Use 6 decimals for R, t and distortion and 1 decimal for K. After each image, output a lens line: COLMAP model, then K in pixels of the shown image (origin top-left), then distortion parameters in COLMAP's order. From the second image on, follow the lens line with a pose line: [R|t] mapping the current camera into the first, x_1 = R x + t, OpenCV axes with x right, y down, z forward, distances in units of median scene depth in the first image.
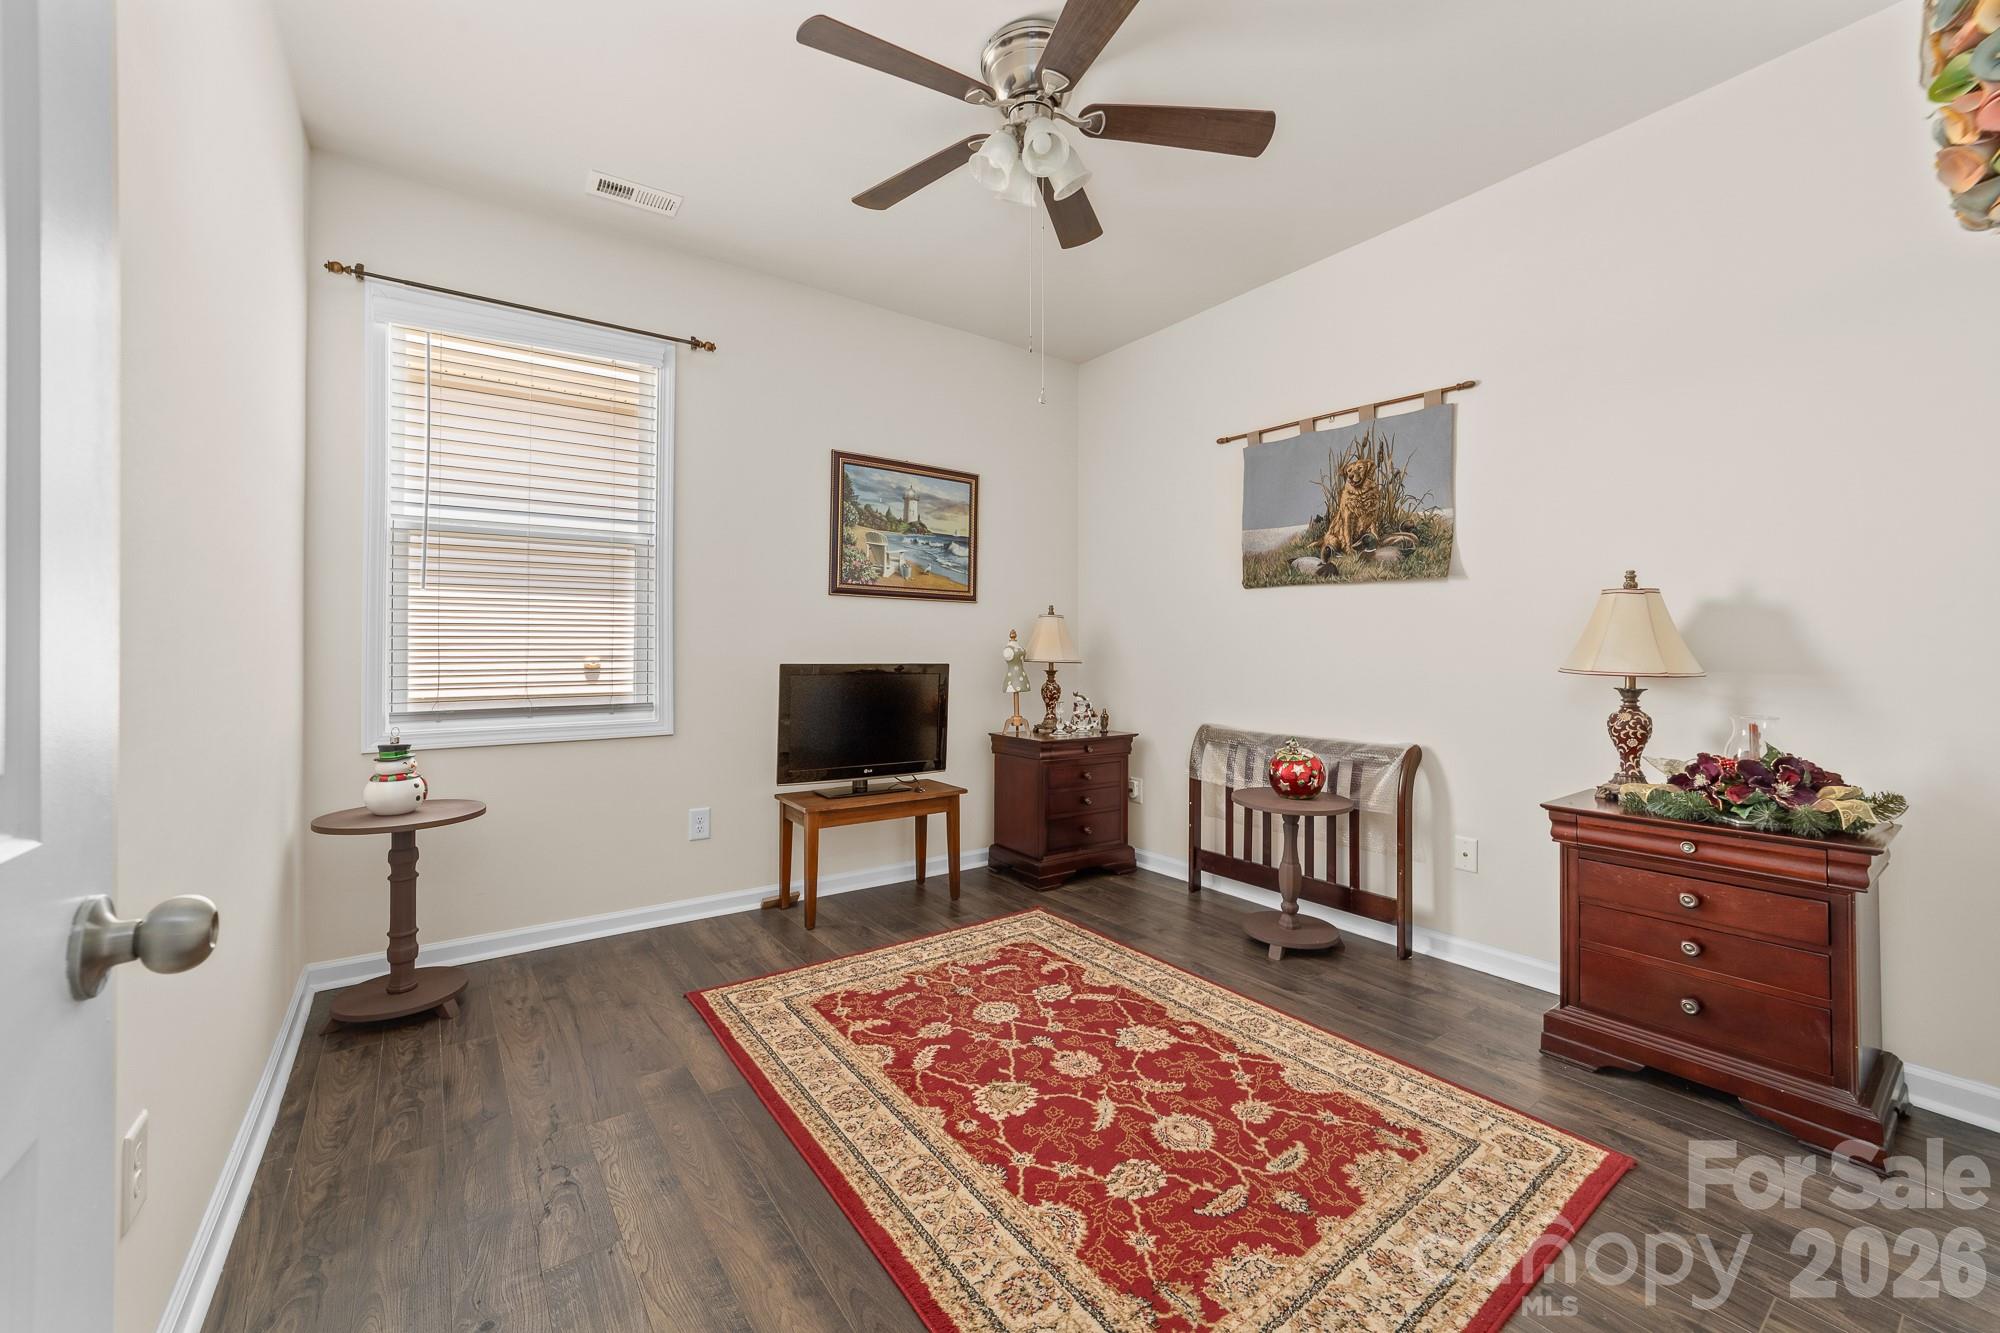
lens RADIAL K [[779.6, 0, 985.2], [0, 779.6, 647.8], [0, 0, 1]] dist [-0.016154, 0.007408]
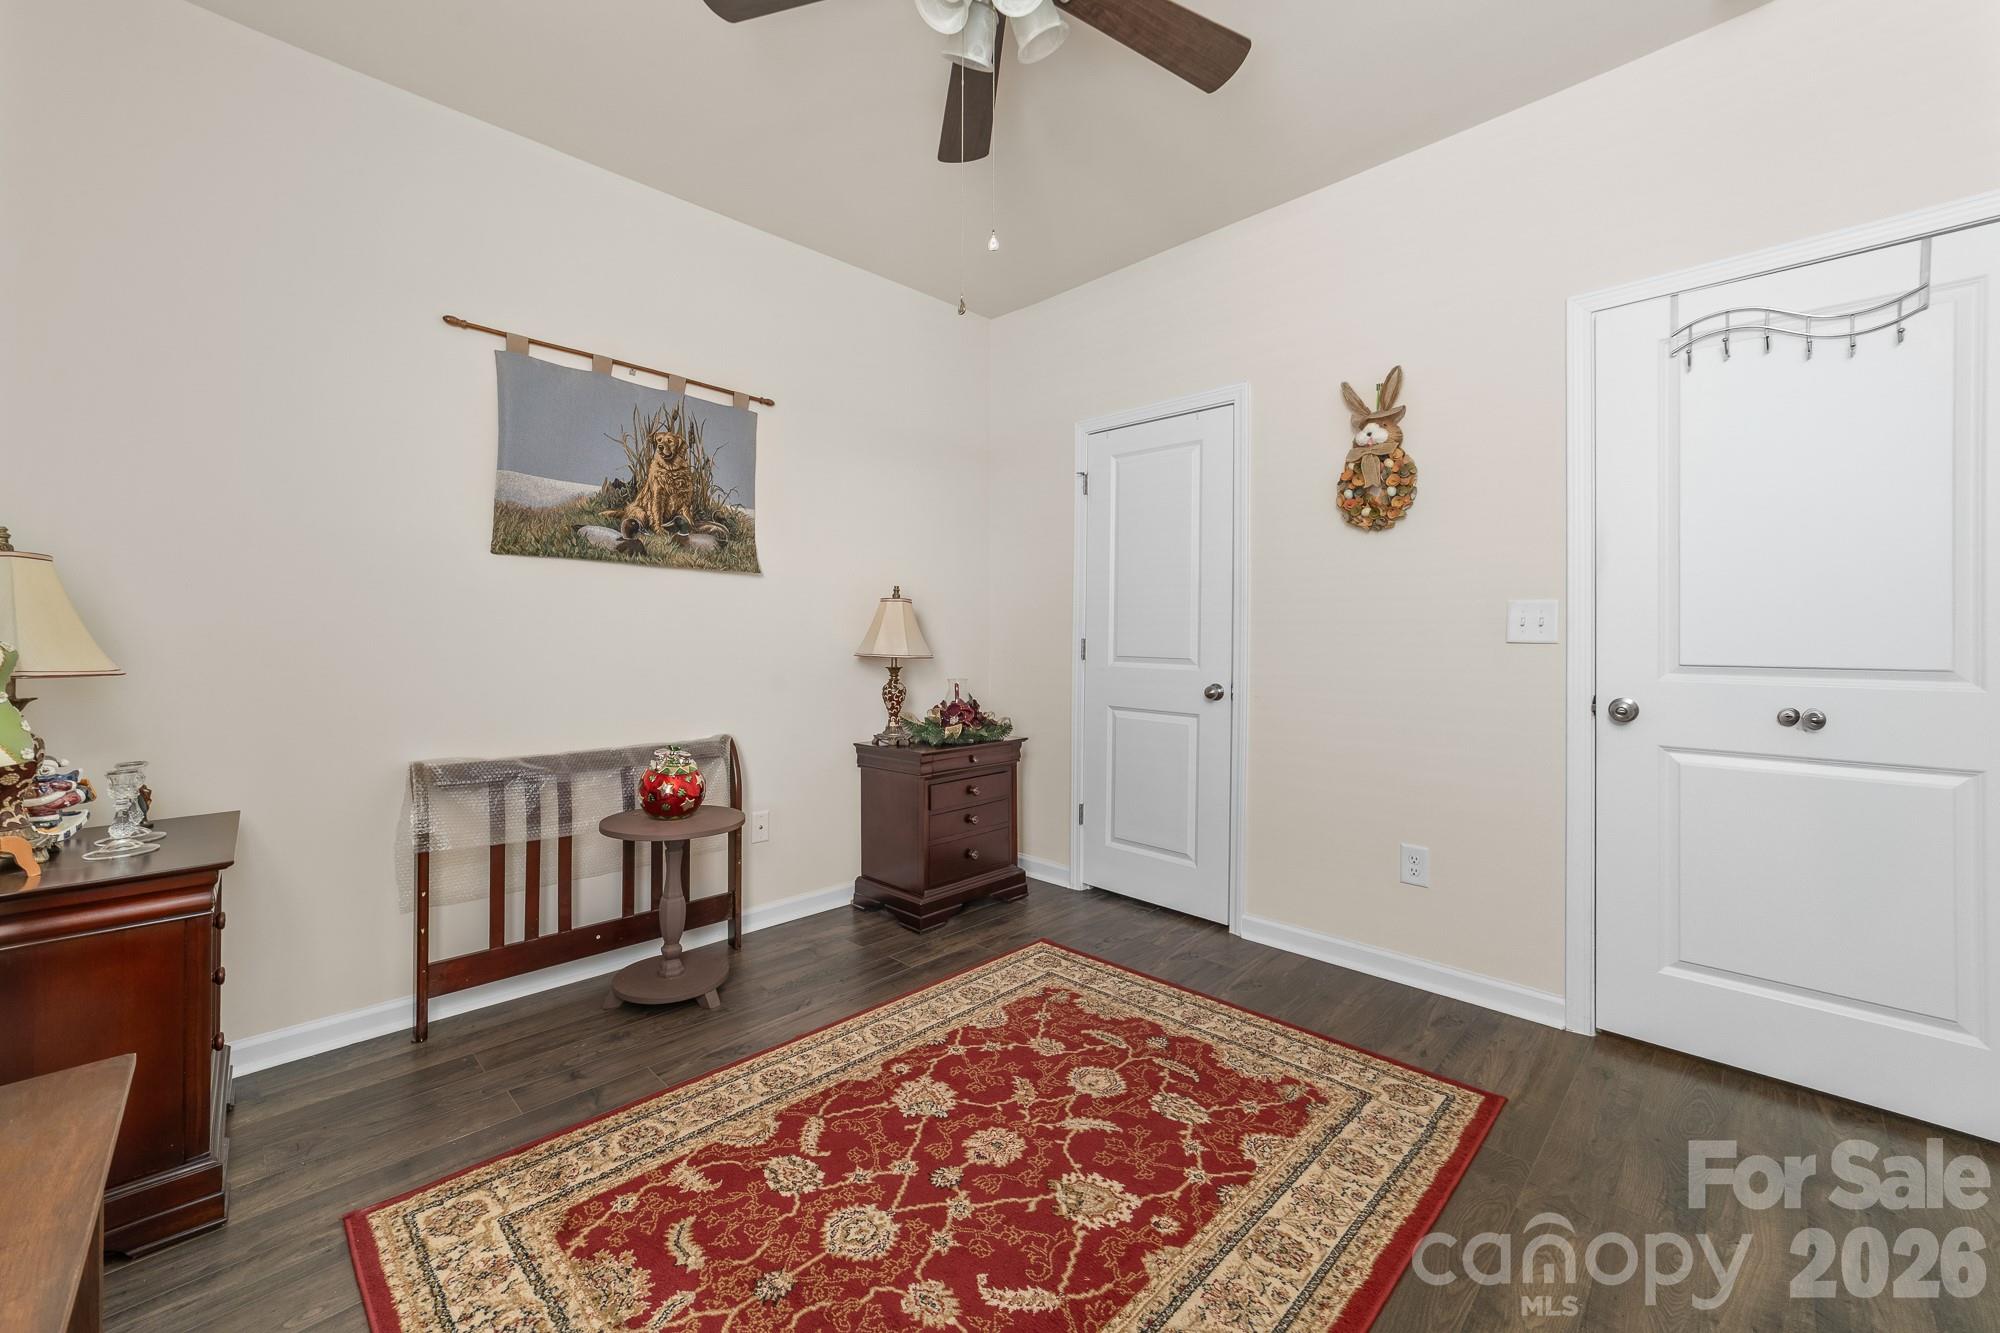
lens RADIAL K [[779.6, 0, 985.2], [0, 779.6, 647.8], [0, 0, 1]] dist [-0.016154, 0.007408]
pose [[-0.152595, -0.012204, 0.988213, -0.596010], [-0.002162, 0.999925, 0.012015, -0.002966], [-0.988286, -0.000303, -0.152610, 0.983973]]
